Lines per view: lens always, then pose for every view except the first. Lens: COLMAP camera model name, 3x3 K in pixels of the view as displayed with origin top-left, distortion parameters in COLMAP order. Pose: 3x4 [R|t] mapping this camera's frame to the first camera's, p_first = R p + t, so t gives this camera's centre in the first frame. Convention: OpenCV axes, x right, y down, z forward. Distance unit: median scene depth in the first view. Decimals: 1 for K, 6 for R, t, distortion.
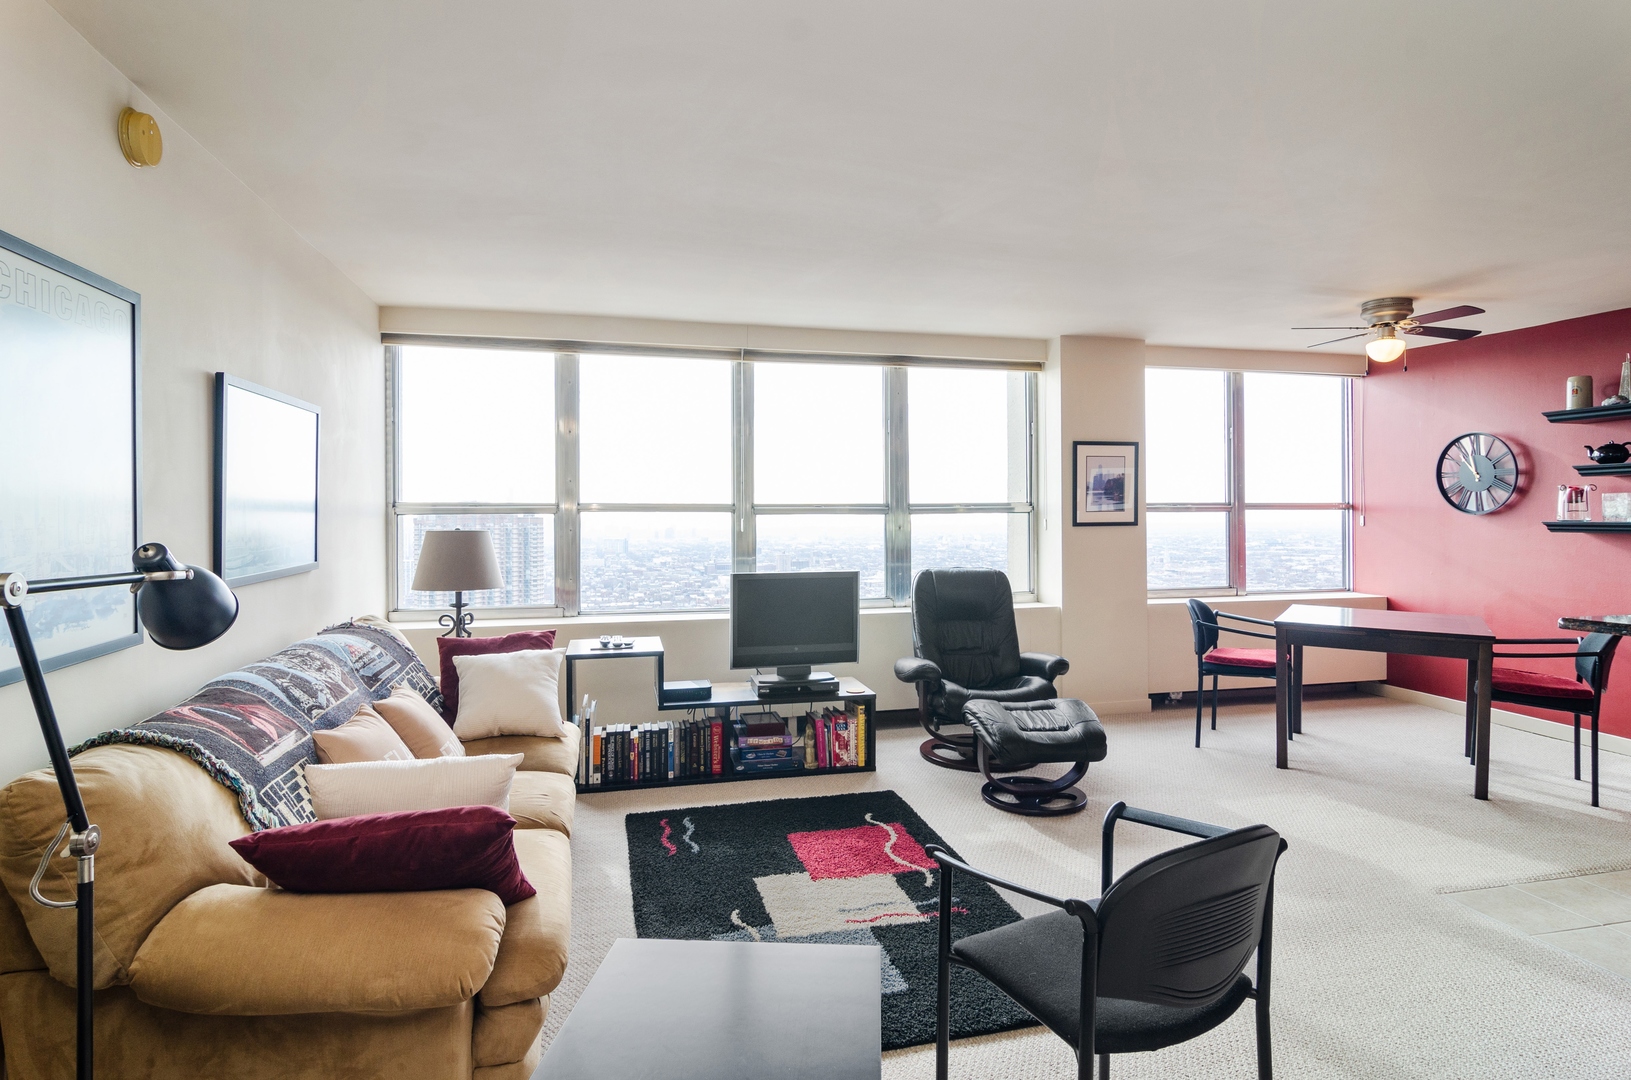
lens RADIAL K [[816.0, 0, 870.1], [0, 816.0, 525.2], [0, 0, 1]] dist [0.004930, -0.001101]
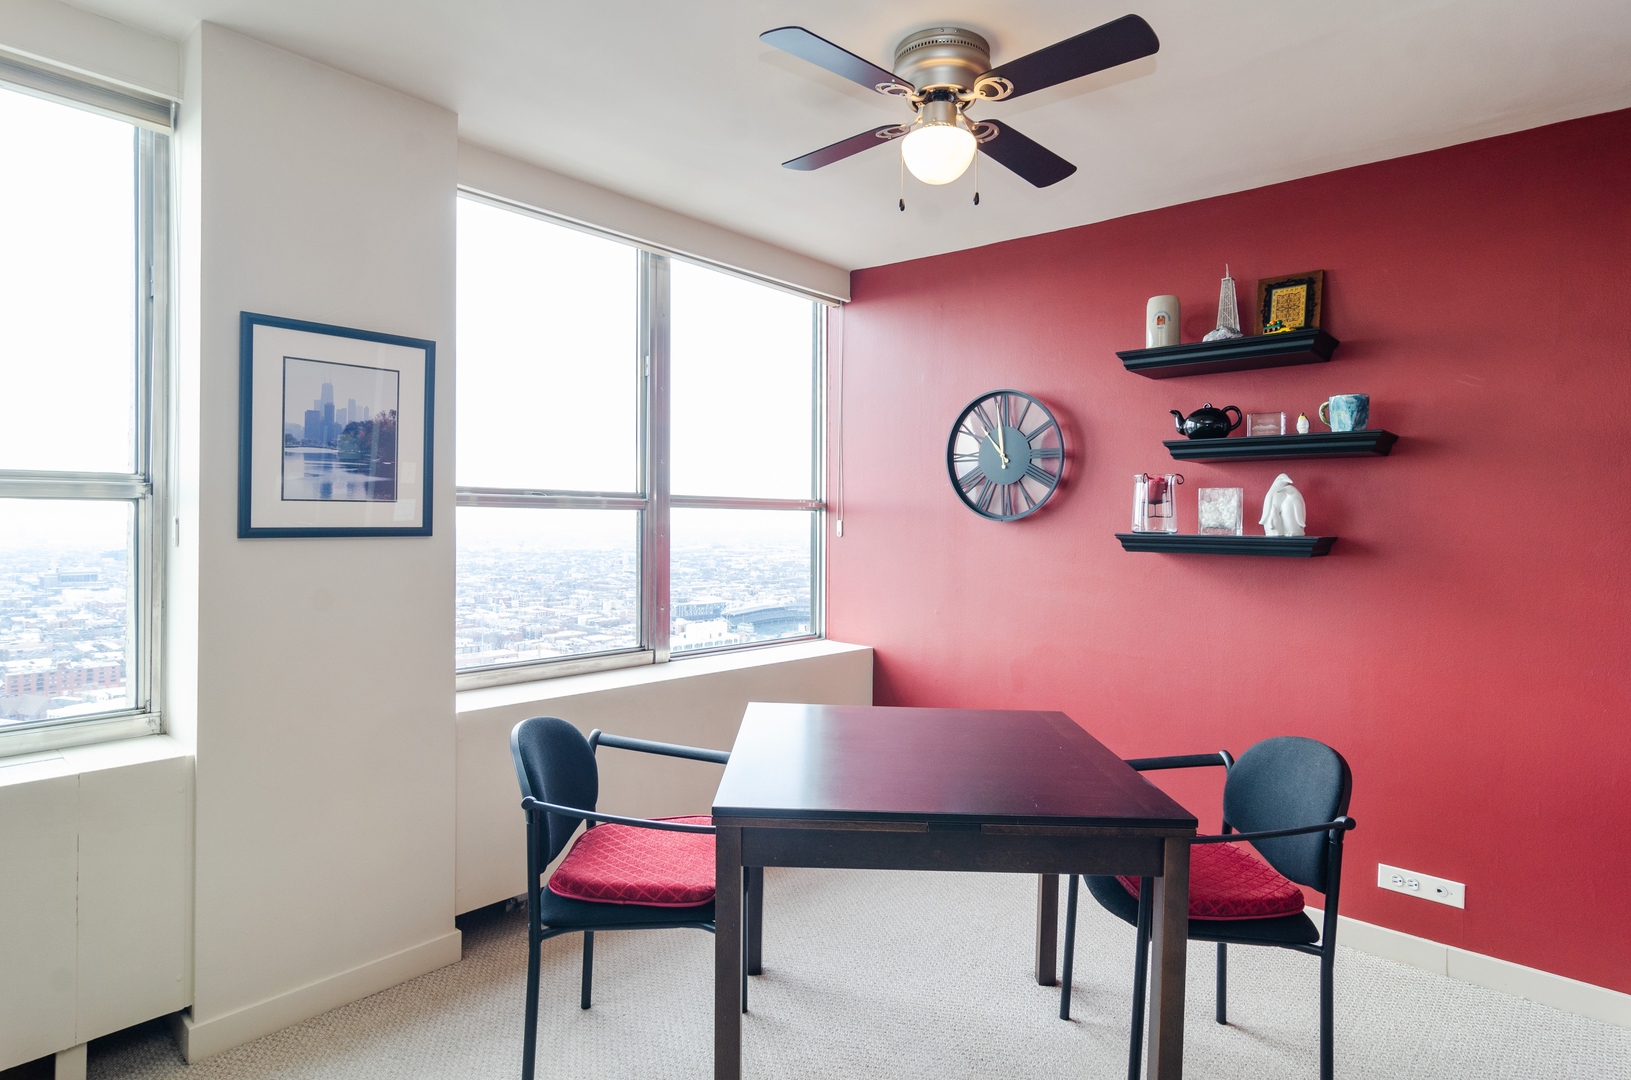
lens RADIAL K [[816.0, 0, 808.2], [0, 816.0, 519.8], [0, 0, 1]] dist [0.004930, -0.001101]
pose [[0.841740, 0.013934, 0.539703, 0.307561], [-0.008826, 0.999888, -0.012051, -0.005241], [-0.539811, 0.005380, 0.841769, 0.619420]]
